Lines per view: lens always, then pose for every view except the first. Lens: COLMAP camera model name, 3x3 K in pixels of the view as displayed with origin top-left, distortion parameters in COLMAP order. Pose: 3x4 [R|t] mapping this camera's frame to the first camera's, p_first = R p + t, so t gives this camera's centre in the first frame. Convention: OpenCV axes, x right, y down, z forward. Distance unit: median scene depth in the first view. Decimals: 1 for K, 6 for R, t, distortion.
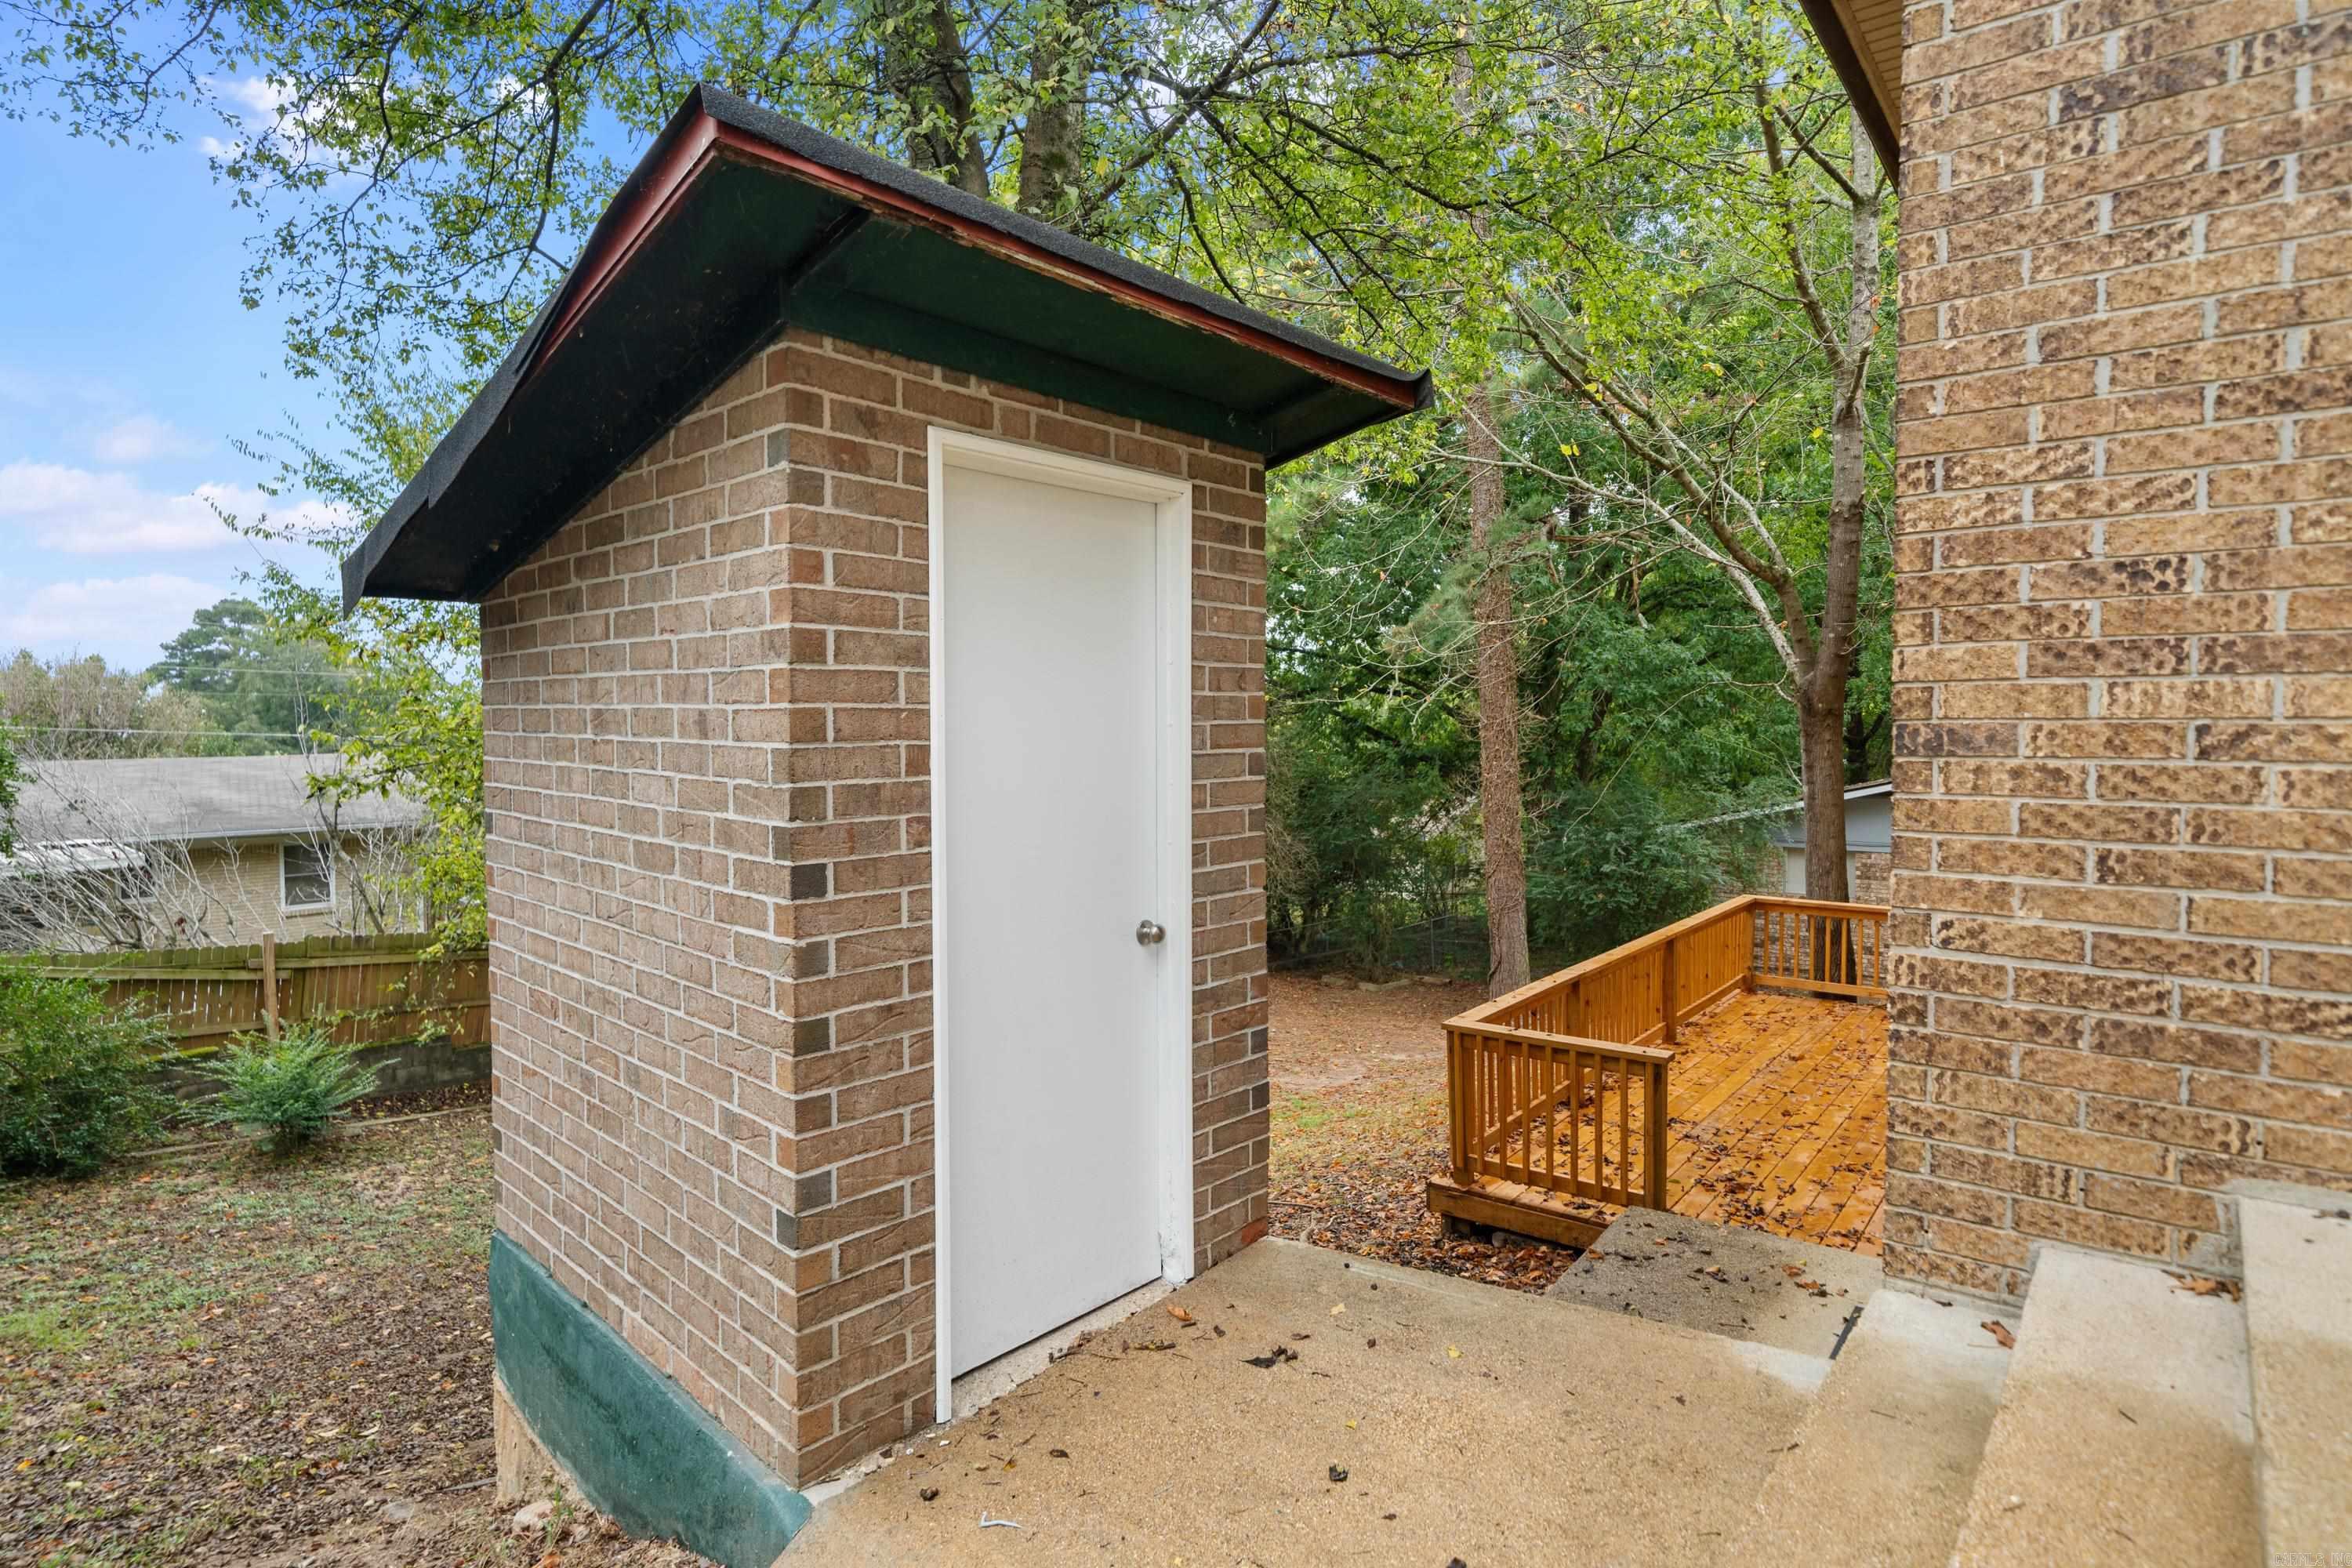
lens RADIAL K [[1235.0, 0, 1173.9], [0, 1235.0, 769.5], [0, 0, 1]] dist [0.004902, -0.000014]
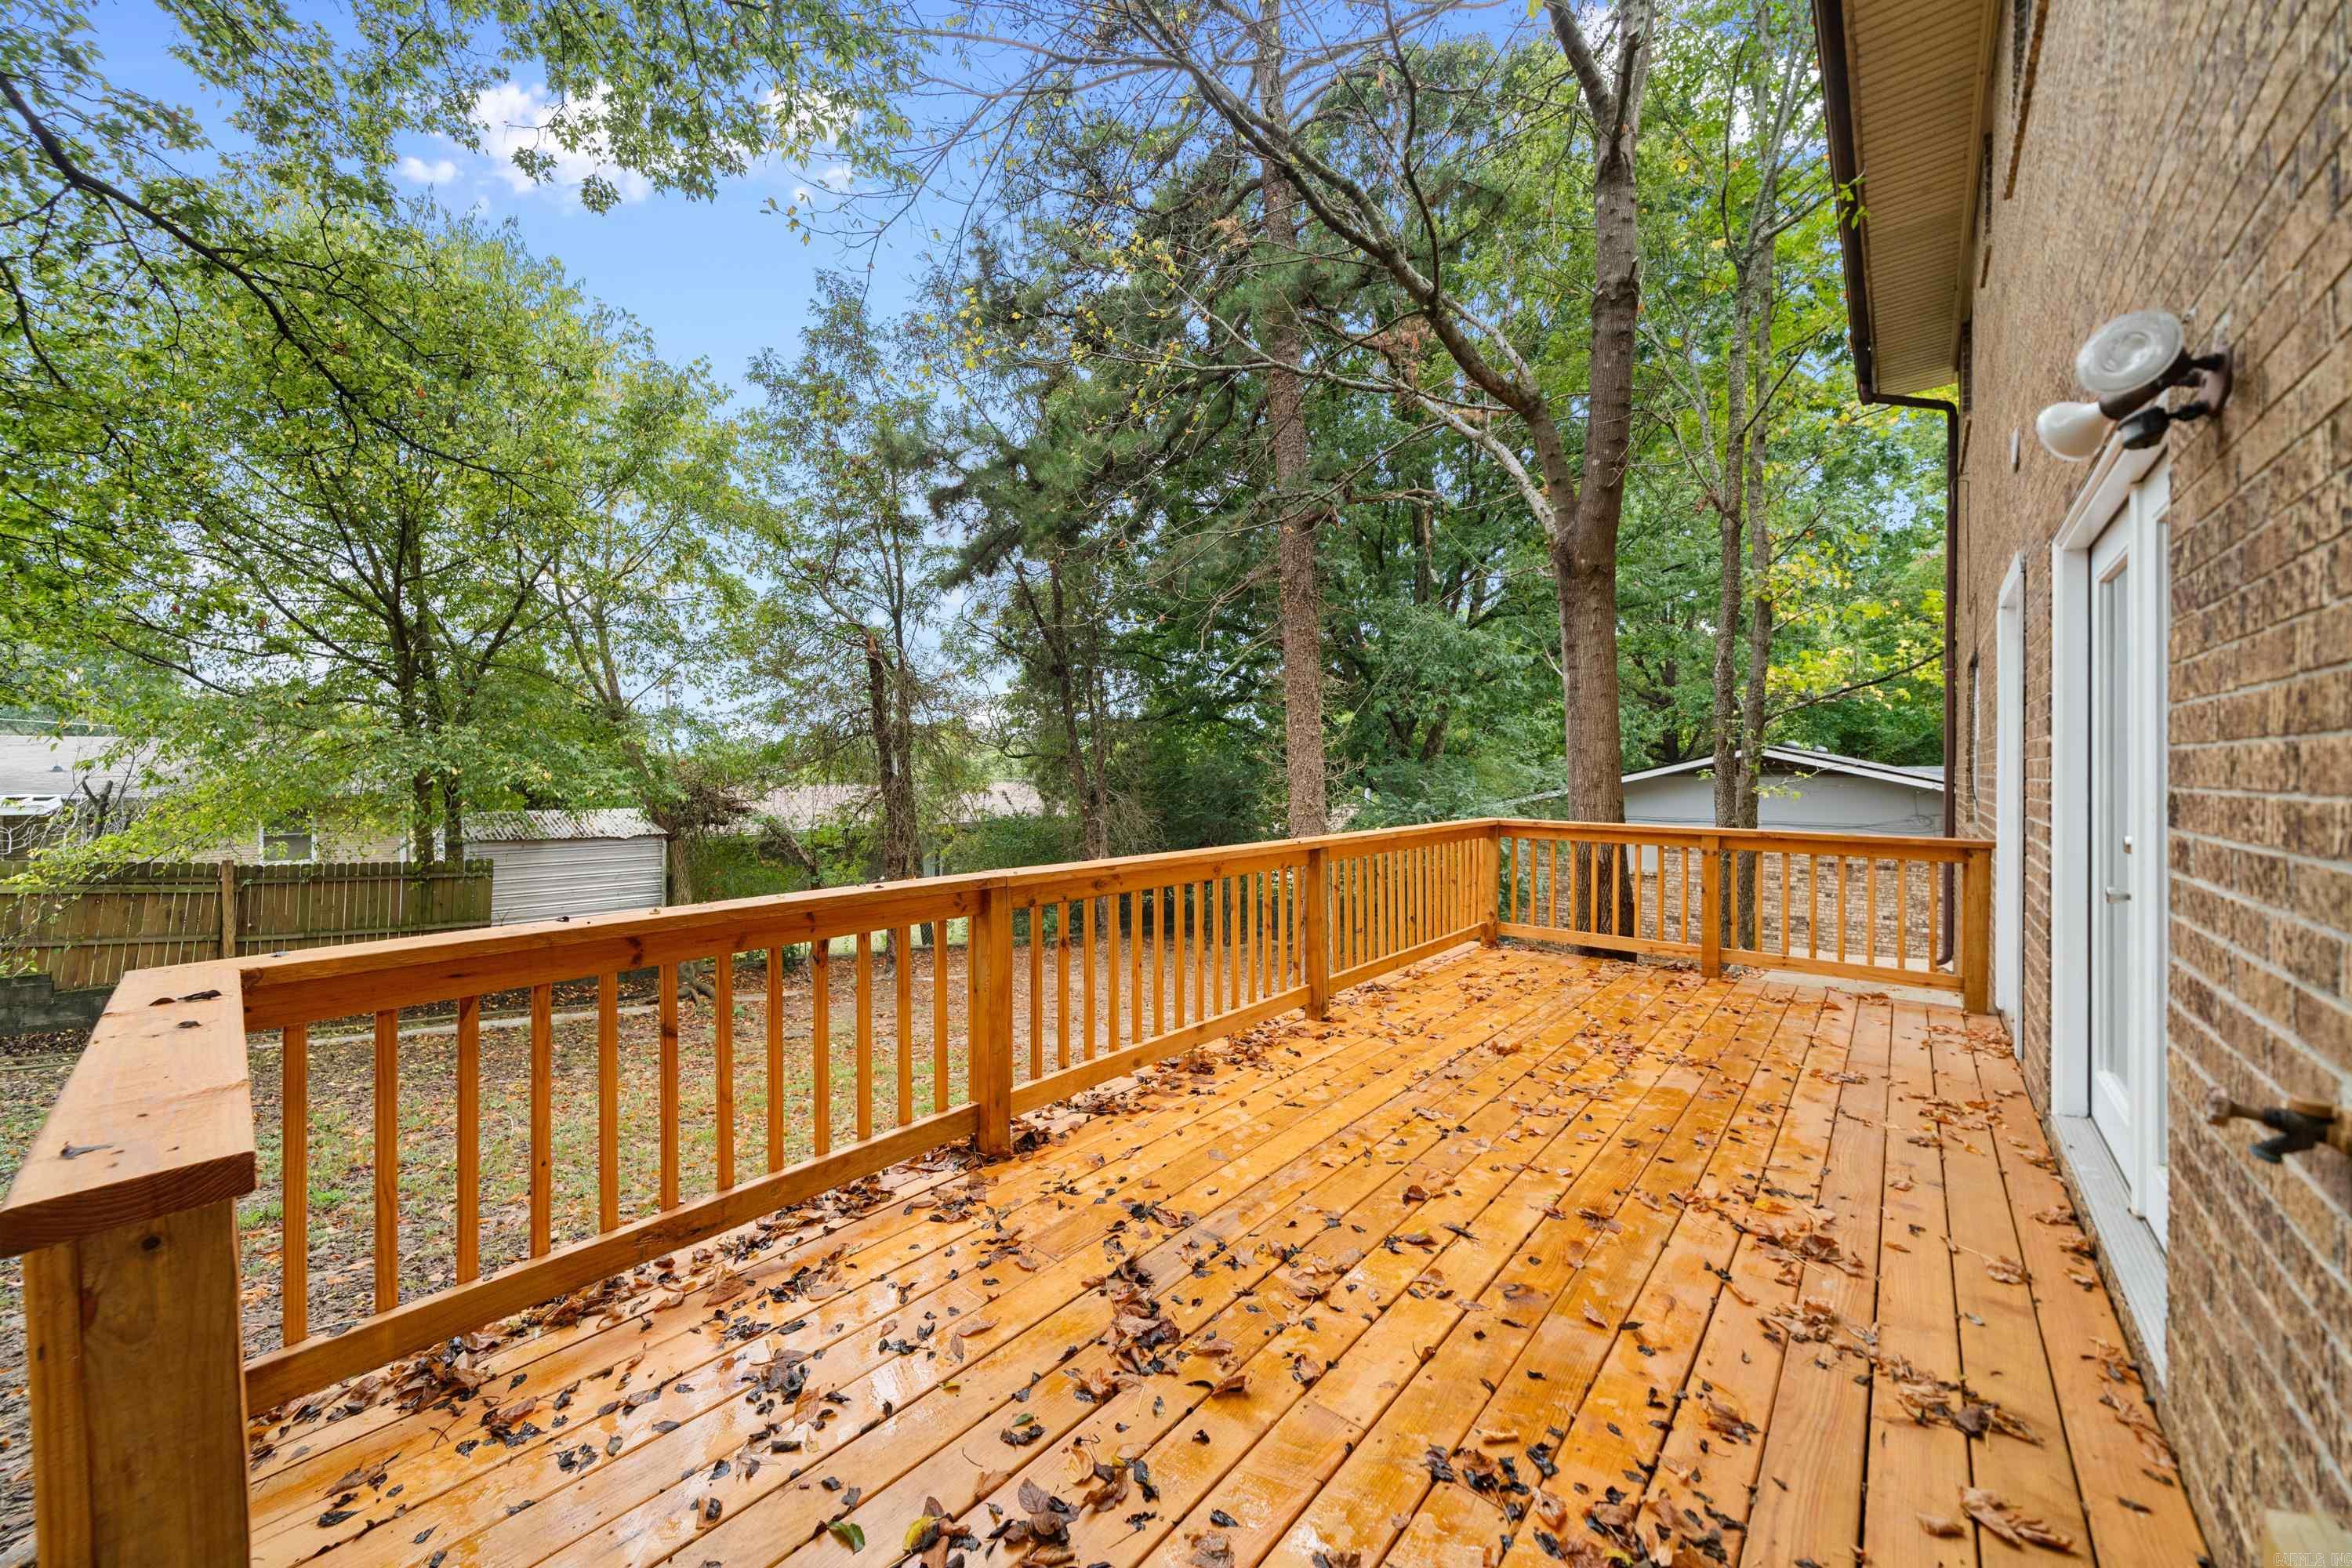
lens RADIAL K [[826.2, 0, 1176.0], [0, 826.2, 784.0], [0, 0, 1]] dist [-0.005691, -0.000068]
pose [[0.998960, 0.007241, -0.045006, 0.363110], [-0.008559, 0.999538, -0.029170, 0.120044], [0.044774, 0.029525, 0.998561, 0.598387]]
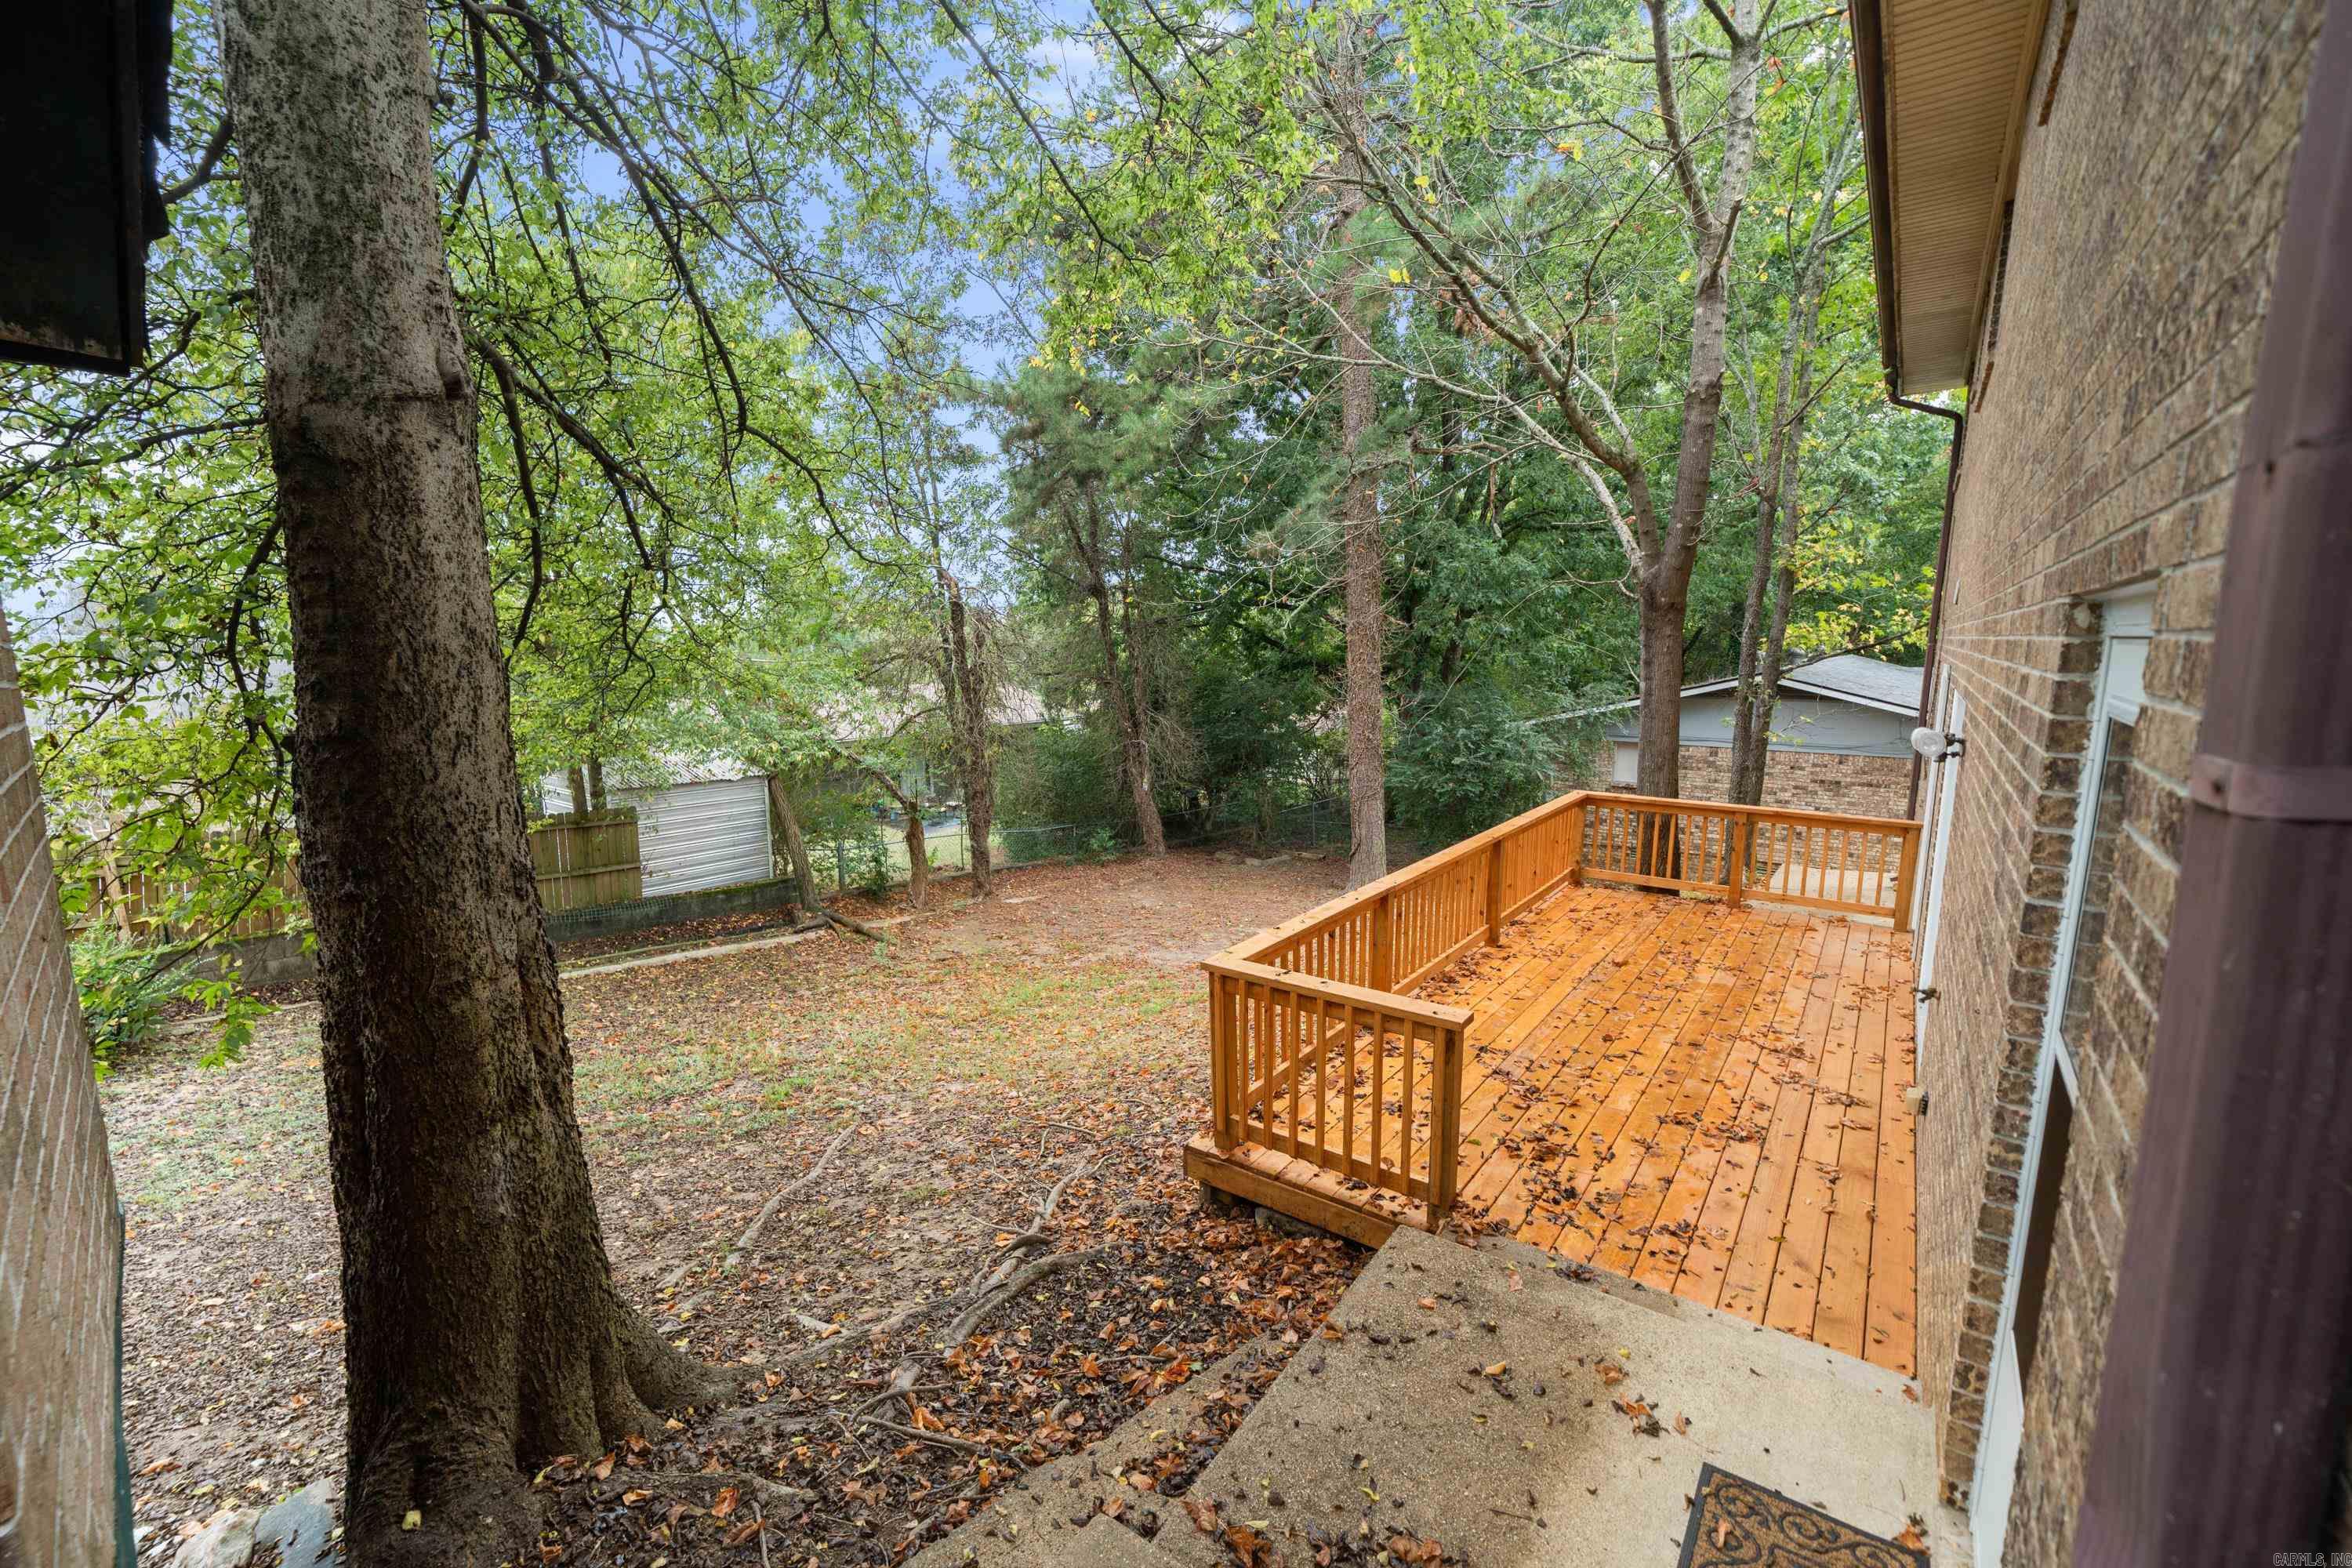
lens RADIAL K [[952.4, 0, 1167.2], [0, 952.4, 796.2], [0, 0, 1]] dist [-0.000231, 0.000068]
pose [[0.999763, -0.002625, 0.021630, 0.134463], [-0.000033, 0.992536, 0.121954, 0.013331], [-0.021788, -0.121926, 0.992300, 0.286576]]
